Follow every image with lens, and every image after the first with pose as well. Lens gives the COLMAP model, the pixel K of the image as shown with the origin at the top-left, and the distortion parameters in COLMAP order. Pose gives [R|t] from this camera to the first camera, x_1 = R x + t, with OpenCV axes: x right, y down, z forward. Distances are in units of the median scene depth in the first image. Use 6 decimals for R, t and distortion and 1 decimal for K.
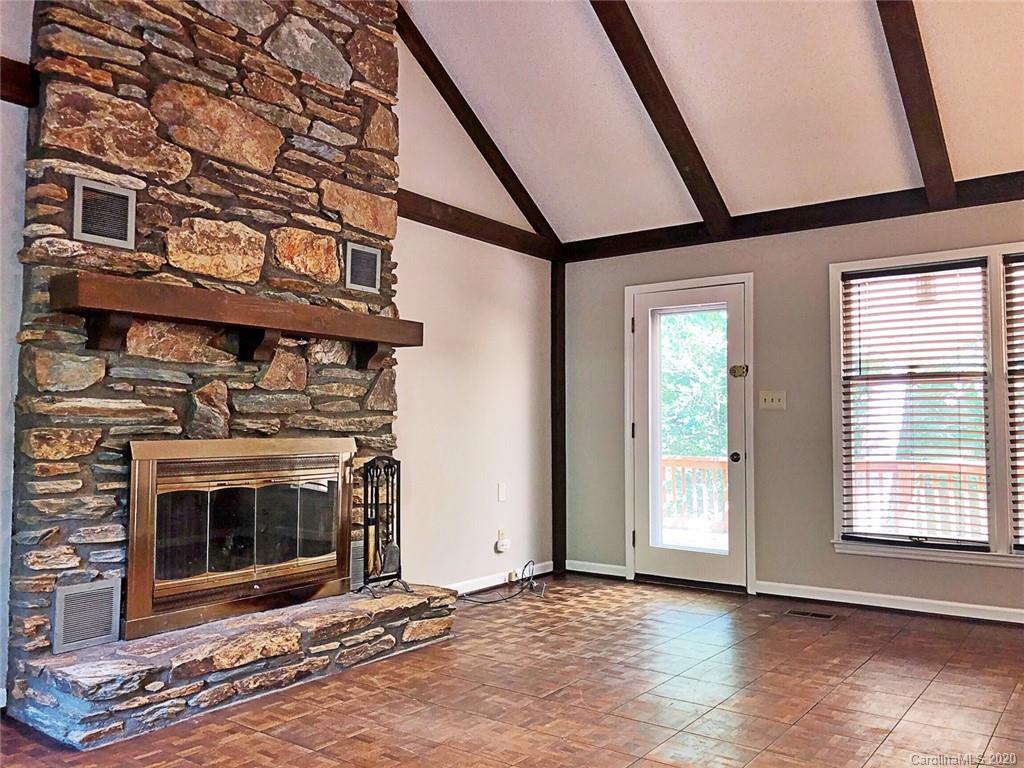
lens RADIAL K [[842.6, 0, 525.1], [0, 842.6, 383.0], [0, 0, 1]] dist [0.029229, -0.005360]
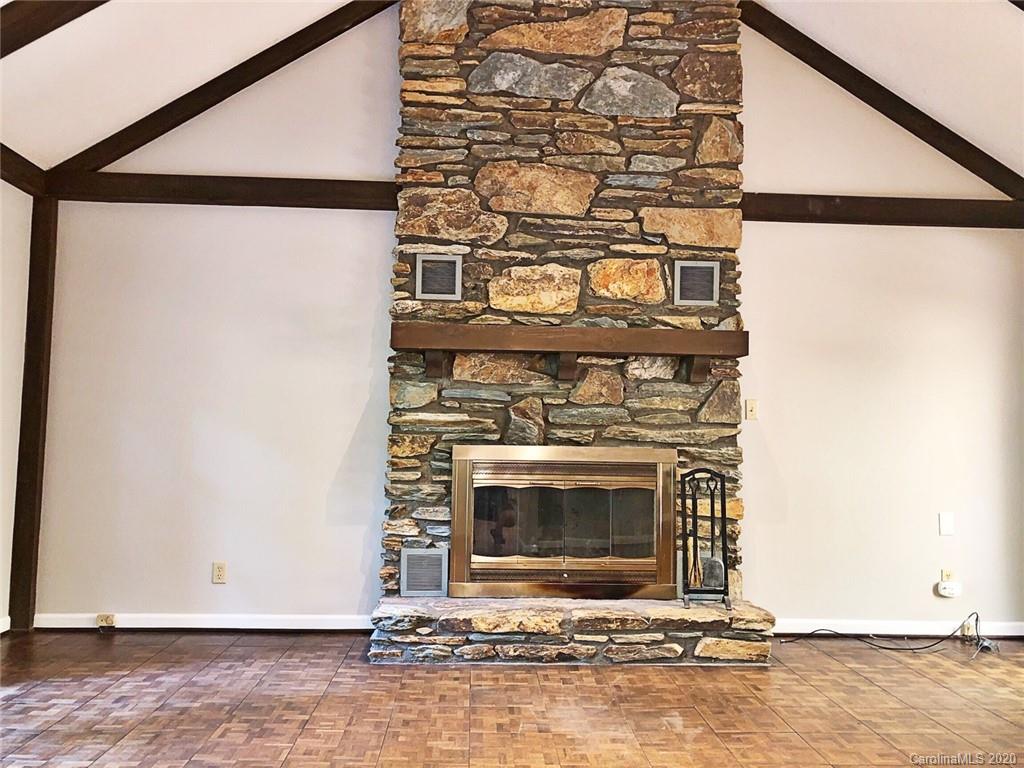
lens RADIAL K [[837.3, 0, 512.0], [0, 837.3, 384.0], [0, 0, 1]] dist [0.191253, -0.582755]
pose [[0.629259, -0.043320, -0.775987, 0.544673], [0.023944, 0.999052, -0.036356, 0.020600], [0.776827, 0.004297, 0.629700, 0.219238]]
